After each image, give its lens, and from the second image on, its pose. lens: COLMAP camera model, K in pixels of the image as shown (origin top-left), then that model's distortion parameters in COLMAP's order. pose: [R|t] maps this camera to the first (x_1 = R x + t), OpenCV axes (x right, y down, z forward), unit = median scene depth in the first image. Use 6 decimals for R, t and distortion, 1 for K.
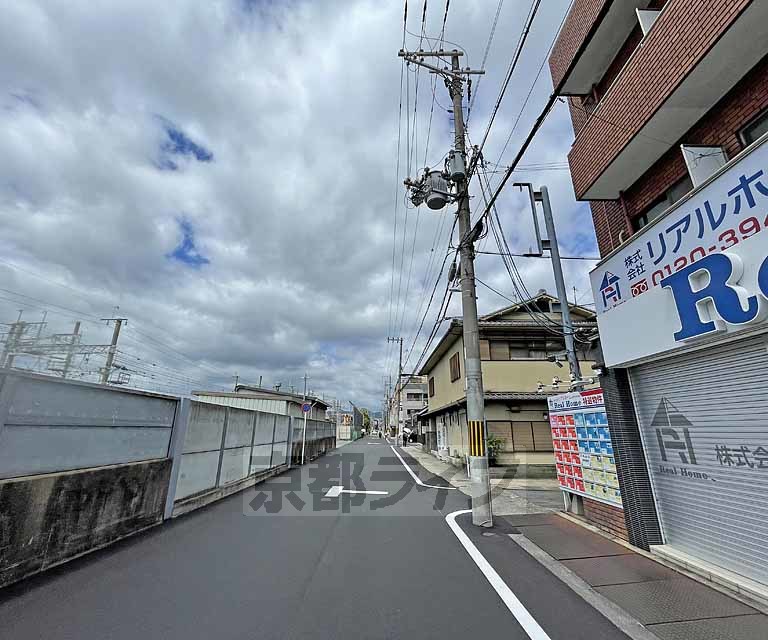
lens RADIAL K [[344.3, 0, 384.0], [0, 344.3, 320.0], [0, 0, 1]] dist [0.000125, 0.000051]
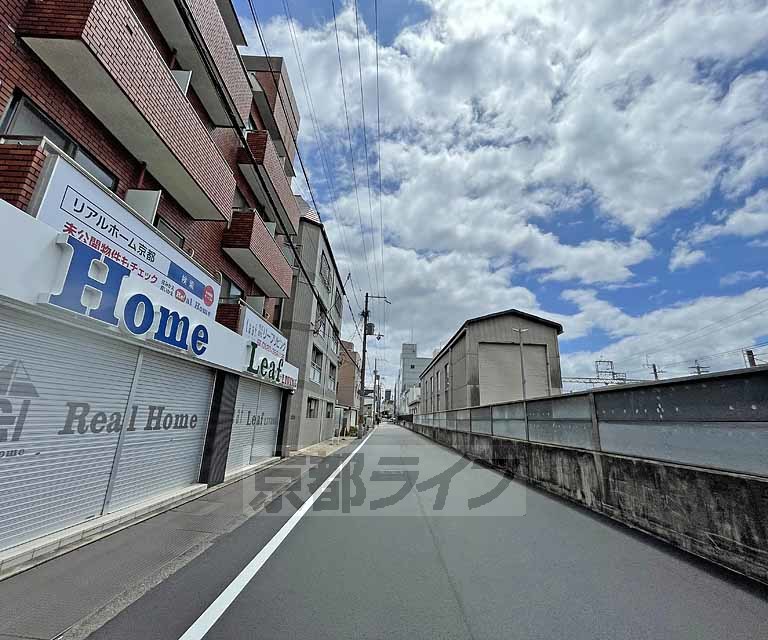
lens RADIAL K [[344.3, 0, 384.0], [0, 344.3, 320.0], [0, 0, 1]] dist [0.000125, 0.000051]
pose [[-0.999358, -0.028472, 0.021752, -0.022240], [-0.035760, 0.830529, -0.555826, 0.590308], [-0.002240, -0.556247, -0.831014, 1.809385]]
